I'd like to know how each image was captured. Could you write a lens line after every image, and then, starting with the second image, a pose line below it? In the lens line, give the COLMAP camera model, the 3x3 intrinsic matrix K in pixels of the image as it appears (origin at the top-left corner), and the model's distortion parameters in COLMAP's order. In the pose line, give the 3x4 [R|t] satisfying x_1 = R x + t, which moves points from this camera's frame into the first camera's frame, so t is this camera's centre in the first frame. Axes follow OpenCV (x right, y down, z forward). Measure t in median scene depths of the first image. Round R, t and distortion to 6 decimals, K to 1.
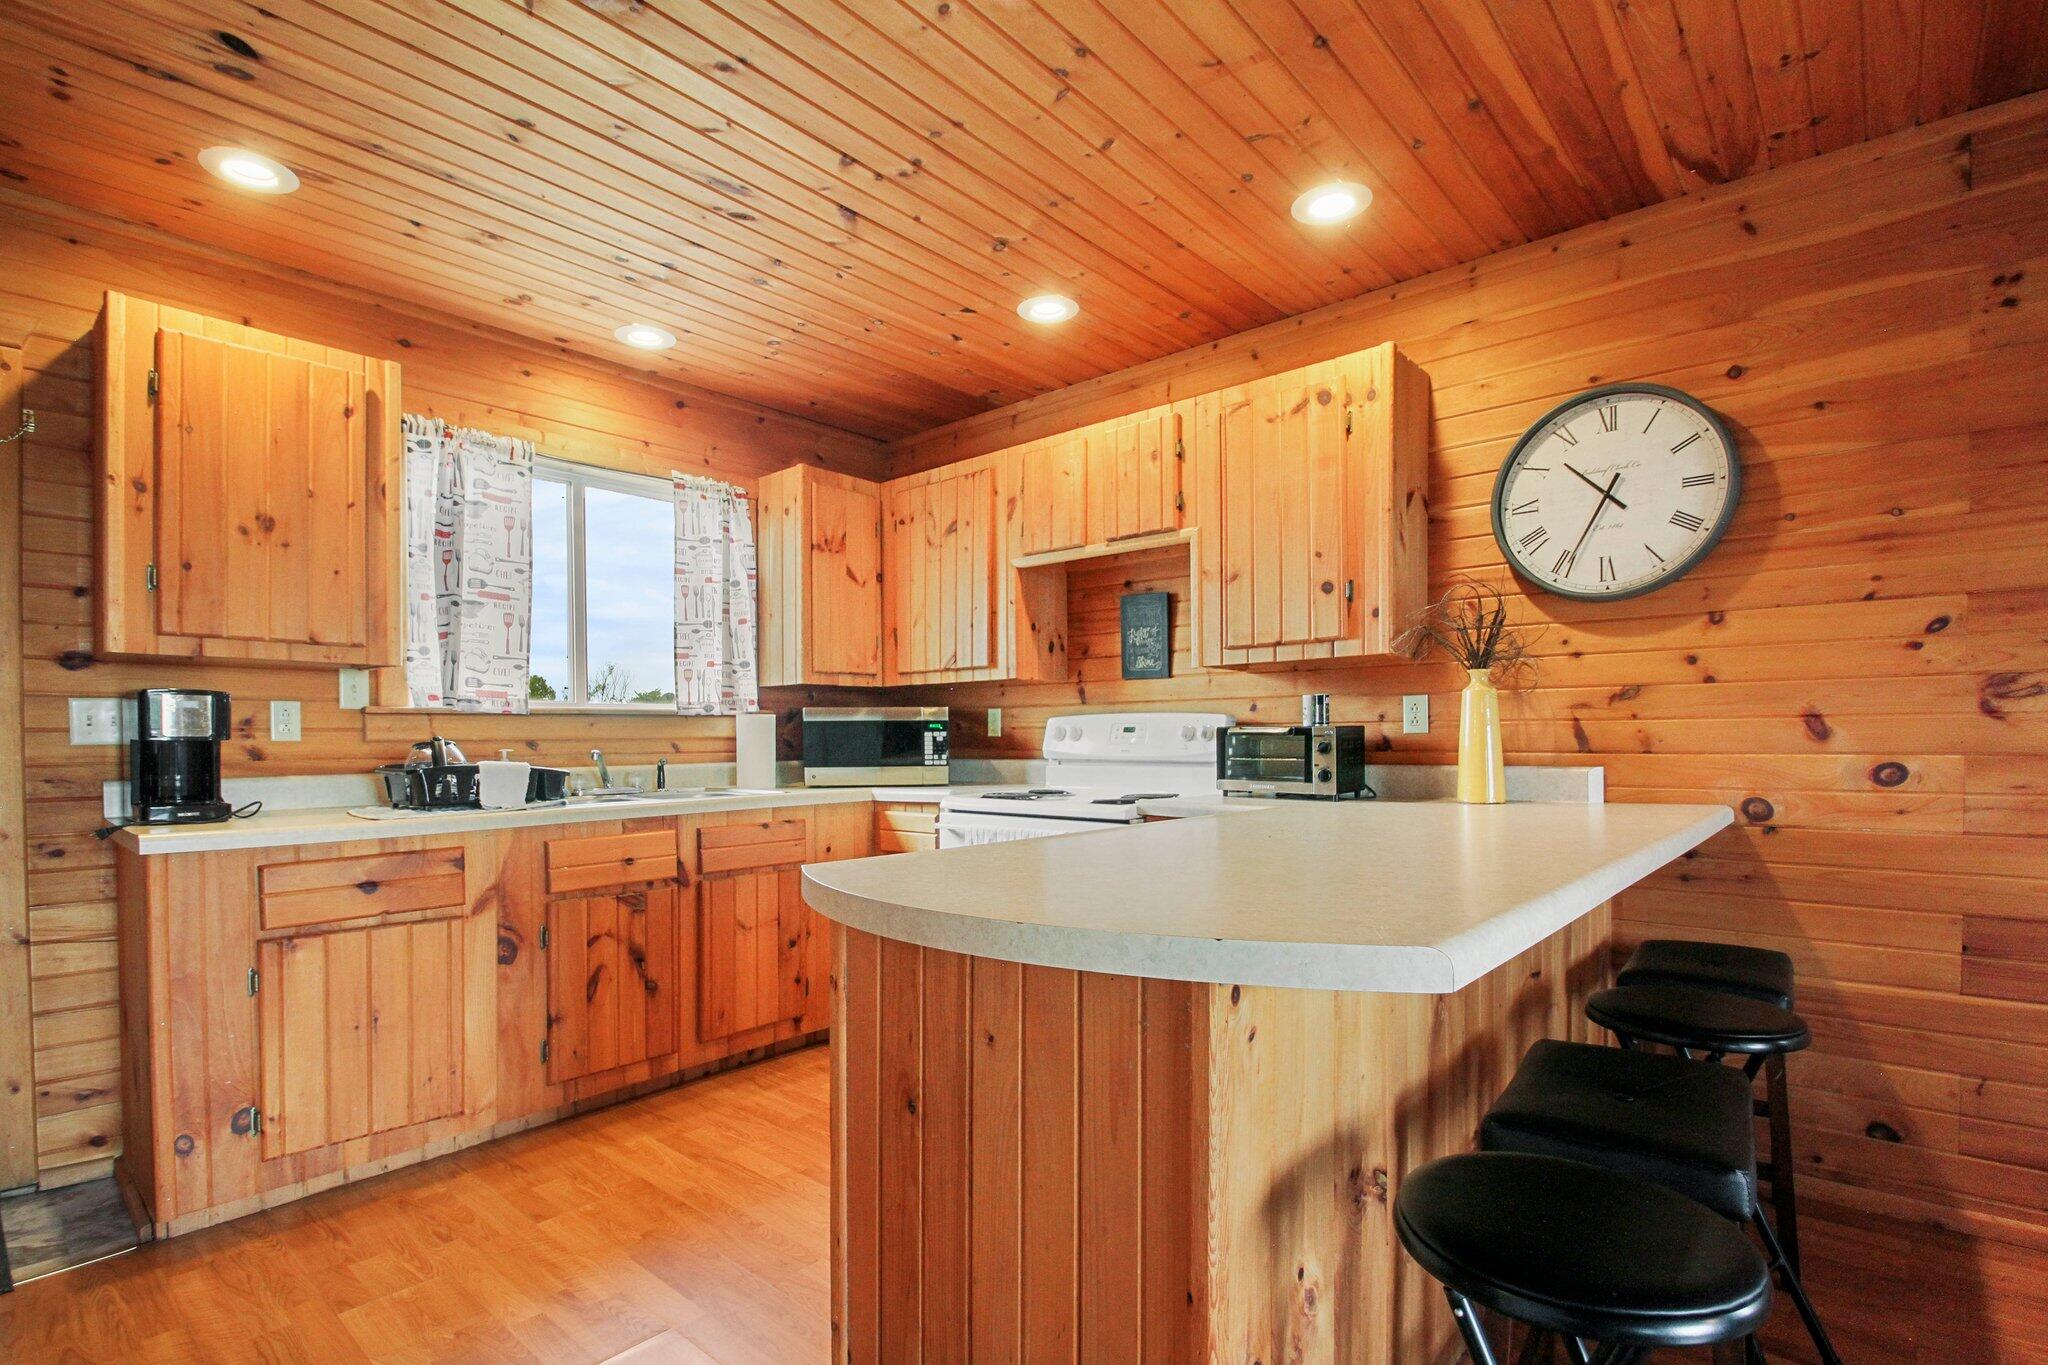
lens RADIAL K [[970.8, 0, 1011.9], [0, 970.8, 741.4], [0, 0, 1]] dist [0.010431, -0.012721]
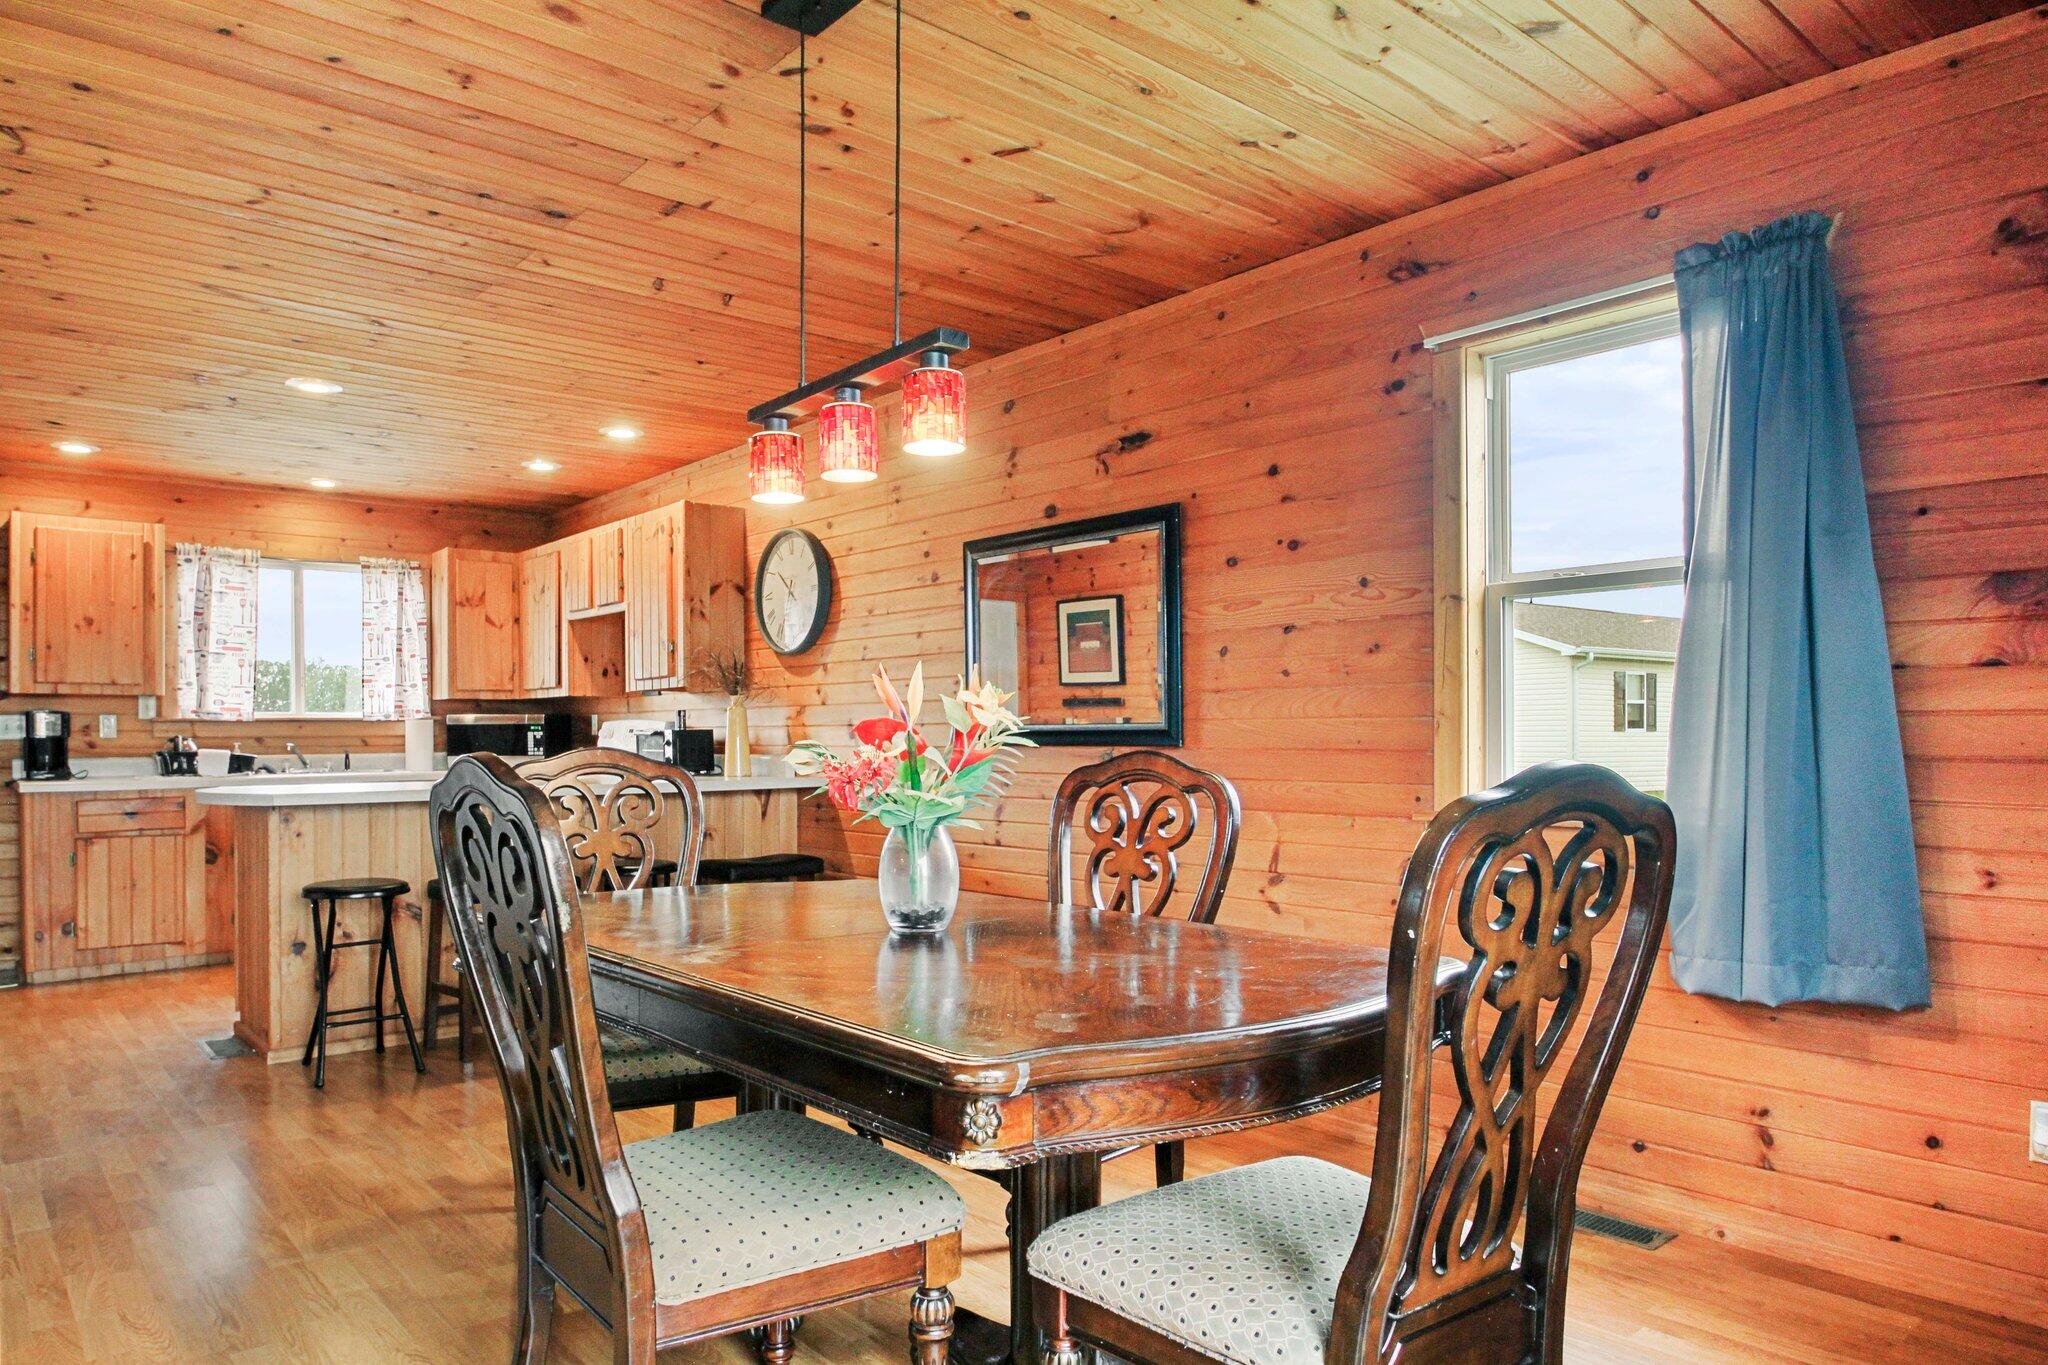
lens RADIAL K [[1313.2, 0, 1009.5], [0, 1313.2, 731.2], [0, 0, 1]] dist [-0.021382, 0.002945]
pose [[0.988679, 0.000981, -0.150040, 1.239792], [-0.001733, 0.999987, -0.004888, -0.003647], [0.150033, 0.005092, 0.988668, -1.100171]]
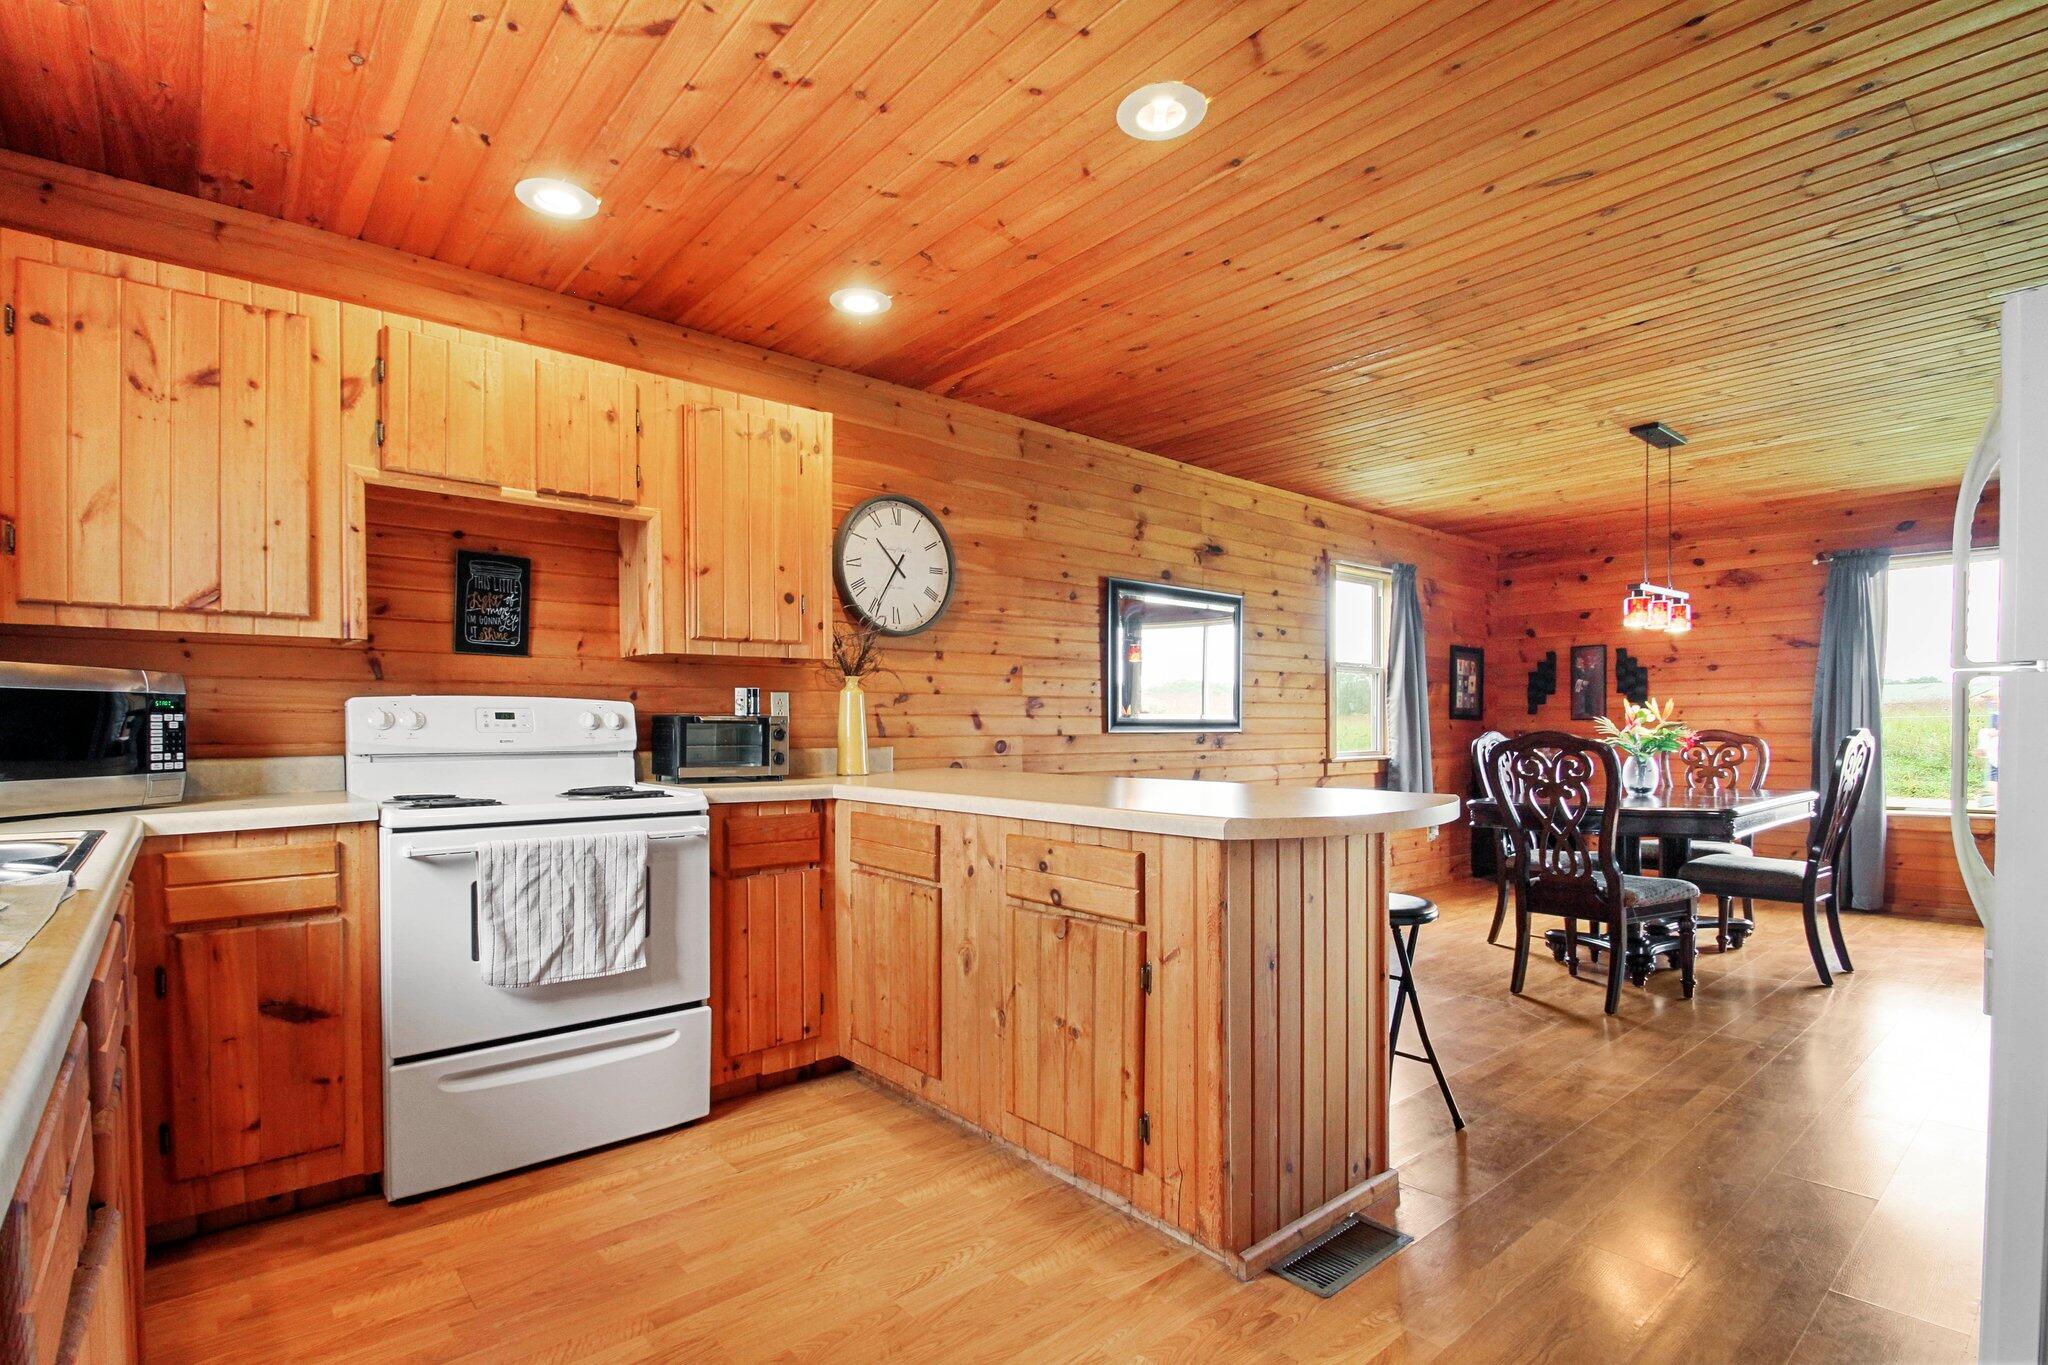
lens RADIAL K [[970.8, 0, 1011.9], [0, 970.8, 741.4], [0, 0, 1]] dist [0.010431, -0.012721]
pose [[0.145006, -0.008418, 0.989395, -0.805520], [0.006013, 0.999953, 0.007626, 0.007405], [-0.989413, 0.004844, 0.145050, 0.567440]]
